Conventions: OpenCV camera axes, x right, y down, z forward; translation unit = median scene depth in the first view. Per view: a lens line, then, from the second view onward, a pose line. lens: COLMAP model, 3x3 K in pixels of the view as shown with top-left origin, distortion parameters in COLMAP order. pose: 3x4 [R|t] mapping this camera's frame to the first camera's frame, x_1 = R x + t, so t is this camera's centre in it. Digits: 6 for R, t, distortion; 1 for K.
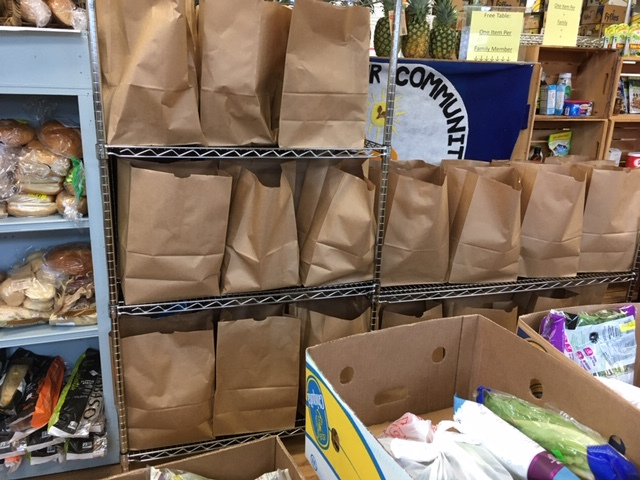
lens RADIAL K [[550.9, 0, 320.3], [0, 550.9, 242.9], [0, 0, 1]] dist [0.062369, -0.085984]
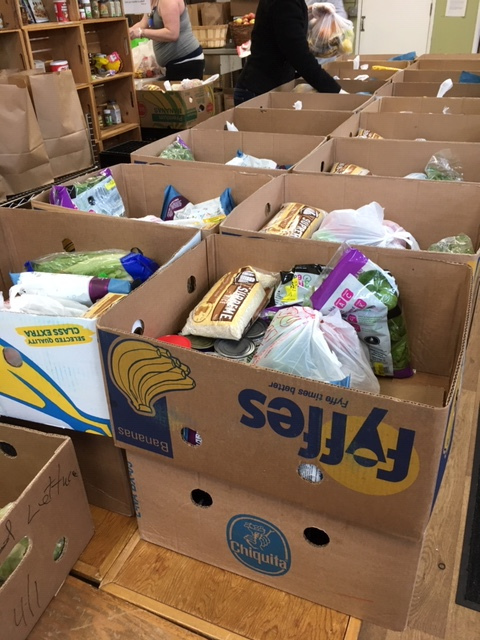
lens RADIAL K [[550.9, 0, 242.2], [0, 550.9, 321.6], [0, 0, 1]] dist [0.062369, -0.085984]
pose [[0.671523, -0.423369, 0.608124, -0.143264], [0.279268, 0.904785, 0.321517, 0.109257], [-0.686342, -0.046077, 0.725818, -0.132104]]
